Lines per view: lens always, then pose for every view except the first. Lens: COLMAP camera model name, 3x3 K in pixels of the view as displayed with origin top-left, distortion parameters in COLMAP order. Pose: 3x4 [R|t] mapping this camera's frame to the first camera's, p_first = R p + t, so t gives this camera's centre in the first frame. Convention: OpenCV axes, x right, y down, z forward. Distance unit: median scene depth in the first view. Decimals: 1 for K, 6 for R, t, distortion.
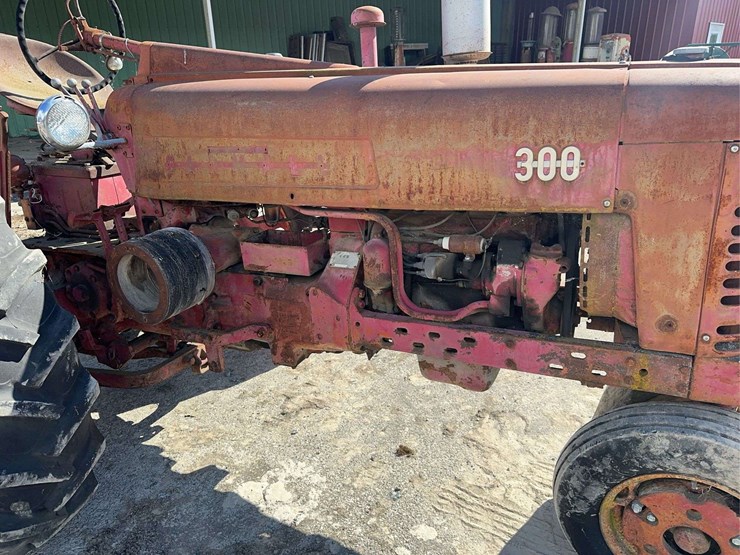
lens RADIAL K [[525.9, 0, 375.5], [0, 525.9, 275.0], [0, 0, 1]] dist [0.041695, -0.080683]
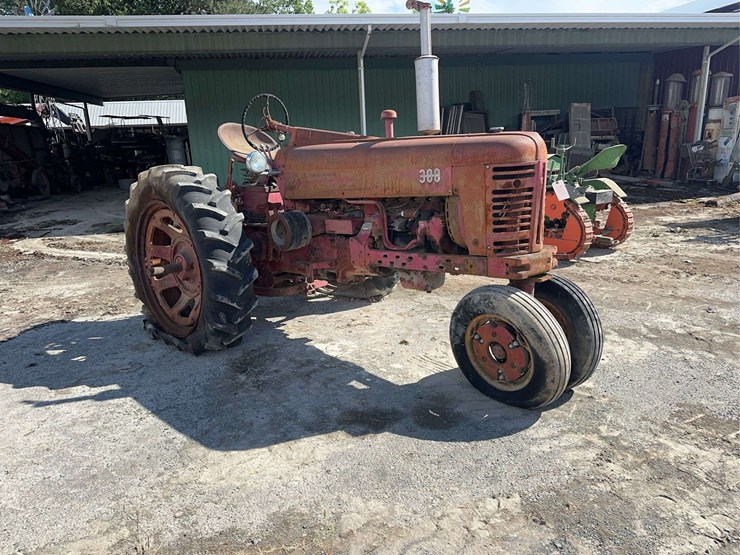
lens RADIAL K [[519.0, 0, 370.0], [0, 519.0, 277.5], [0, 0, 1]] dist [0.054504, -0.072389]
pose [[0.953857, 0.061286, -0.293940, 0.590479], [-0.091324, 0.991785, -0.089568, 0.371346], [0.286036, 0.112279, 0.951618, -0.984336]]
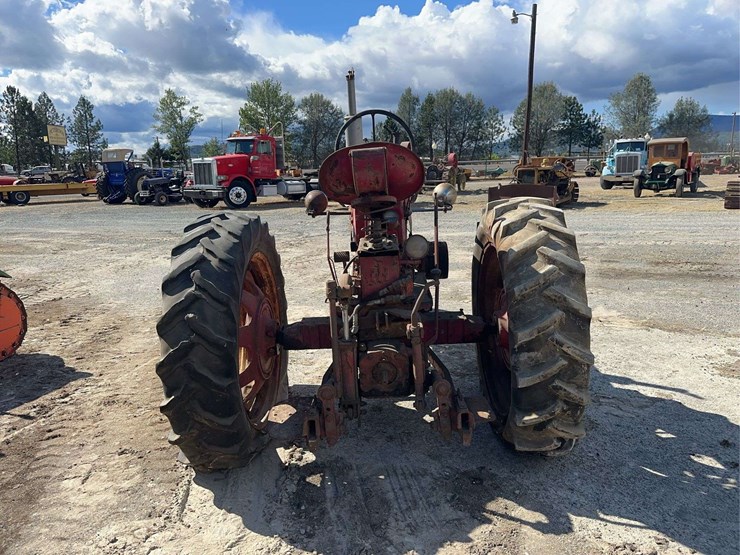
lens RADIAL K [[518.1, 0, 373.7], [0, 518.1, 279.4], [0, 0, 1]] dist [0.055539, -0.077987]
pose [[-0.417071, -0.160160, 0.894651, -2.364941], [0.361192, 0.874076, 0.324858, -0.762722], [-0.834022, 0.458629, -0.306703, 1.997535]]
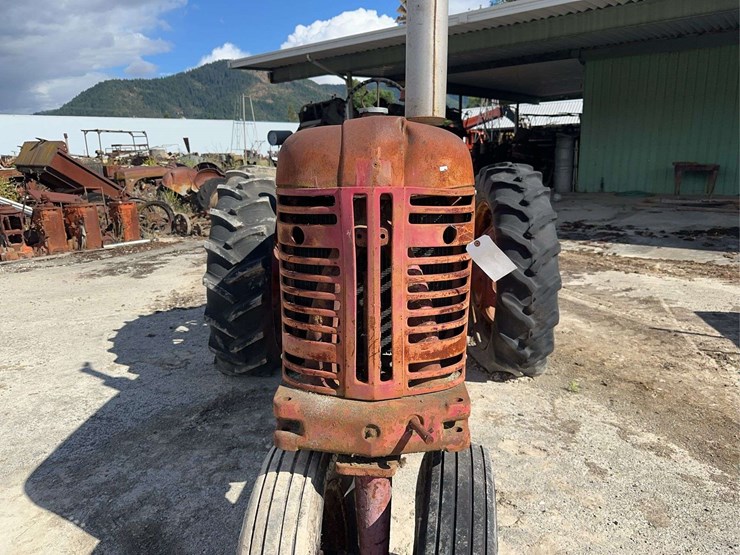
lens RADIAL K [[526.6, 0, 372.3], [0, 526.6, 277.0], [0, 0, 1]] dist [-0.000243, -0.003657]
pose [[0.414099, 0.217406, -0.883887, 1.221845], [-0.313356, 0.945750, 0.085815, -0.147963], [0.854593, 0.241435, 0.459760, 0.438855]]
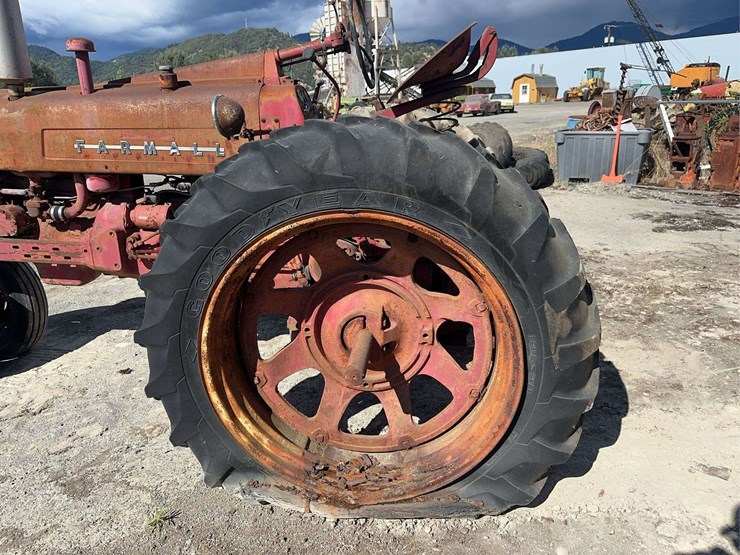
lens RADIAL K [[519.0, 0, 370.0], [0, 519.0, 277.5], [0, 0, 1]] dist [0.054504, -0.072389]
pose [[-0.942023, 0.159738, -0.295087, -0.229684], [-0.064377, 0.777043, 0.626147, -0.933895], [0.329315, 0.608842, -0.721709, 2.628897]]
